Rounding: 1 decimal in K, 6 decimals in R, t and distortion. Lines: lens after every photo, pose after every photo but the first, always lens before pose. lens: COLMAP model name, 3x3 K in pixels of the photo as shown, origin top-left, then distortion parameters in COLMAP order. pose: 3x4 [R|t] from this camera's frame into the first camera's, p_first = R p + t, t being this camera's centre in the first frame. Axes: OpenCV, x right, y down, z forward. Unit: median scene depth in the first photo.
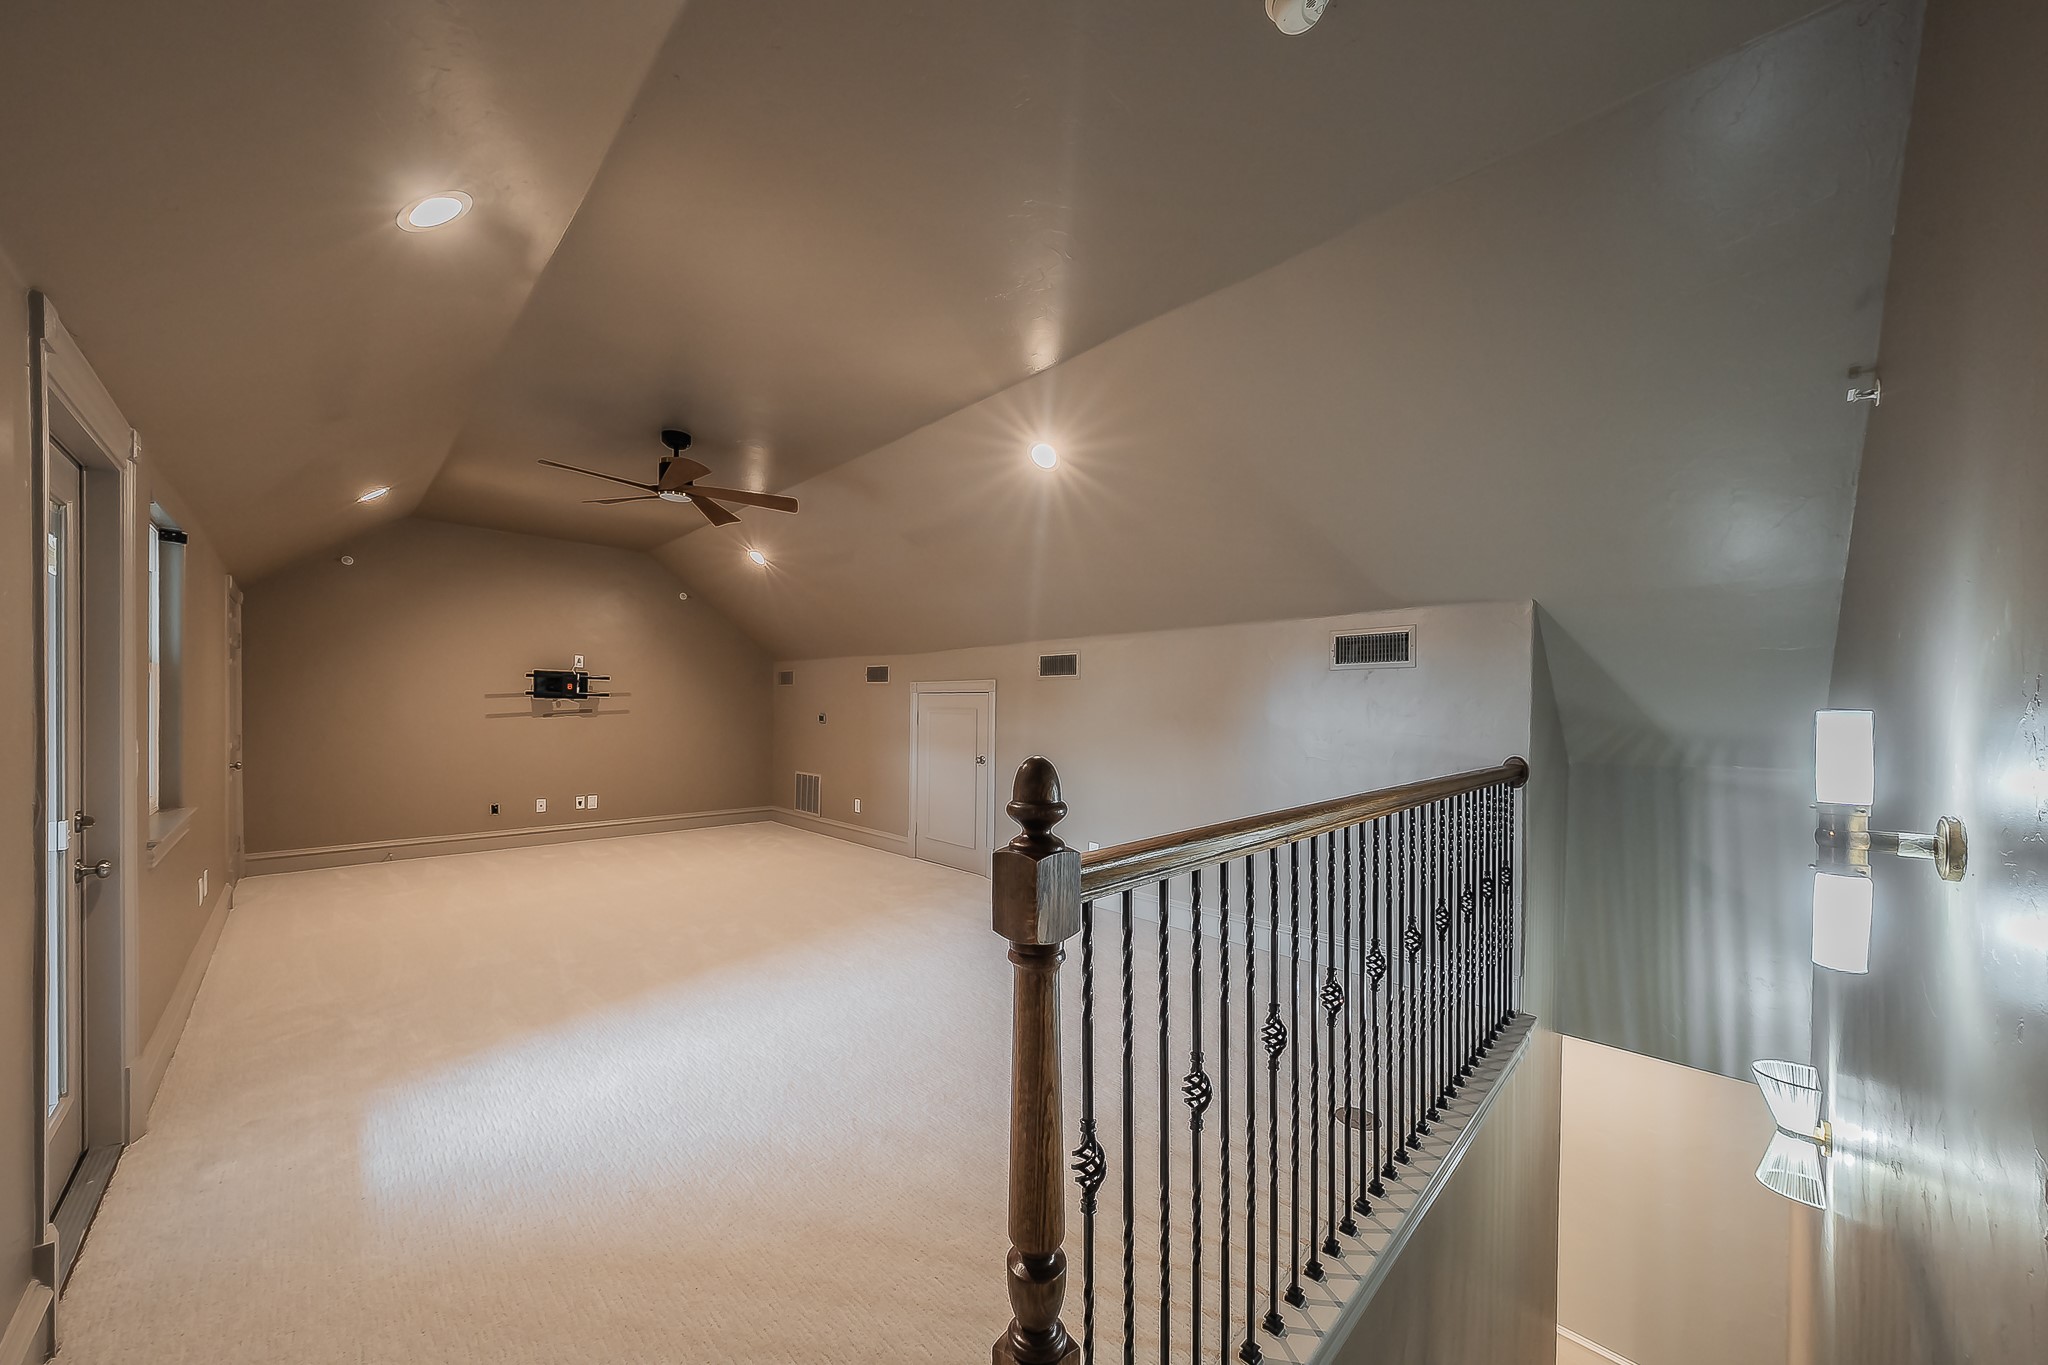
lens RADIAL K [[723.4, 0, 1017.5], [0, 723.4, 706.5], [0, 0, 1]] dist [0.000256, -0.000015]
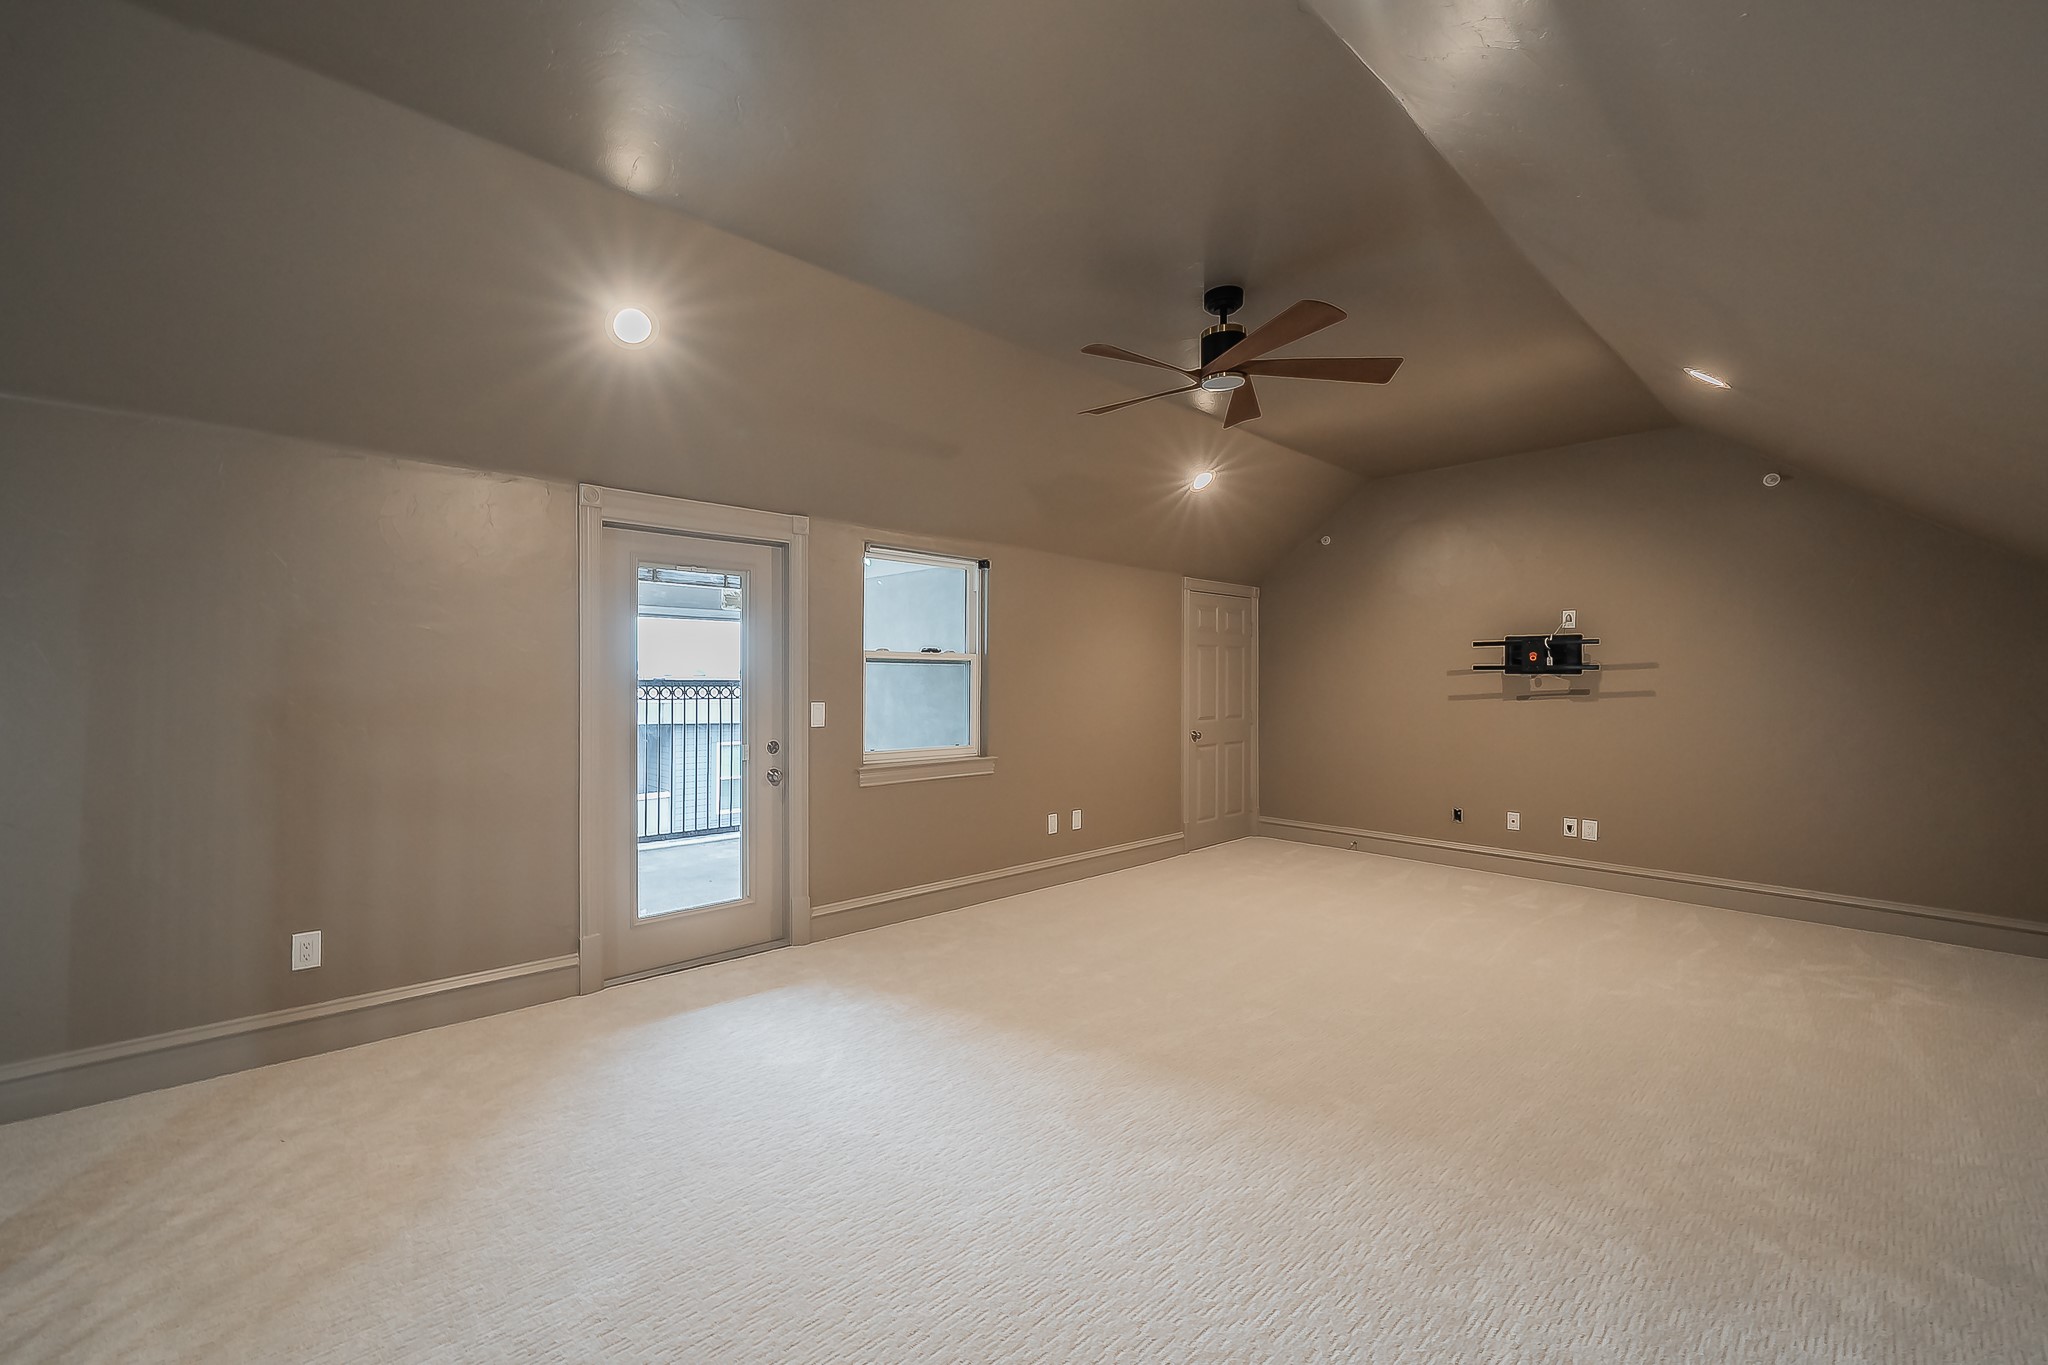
lens RADIAL K [[853.4, 0, 1024.0], [0, 853.4, 682.5], [0, 0, 1]] dist [-0.001403, -0.000099]
pose [[-0.063960, -0.011395, -0.997887, 0.234427], [-0.002419, 0.999934, -0.011263, 0.007642], [0.997950, 0.001694, -0.063983, 0.558303]]
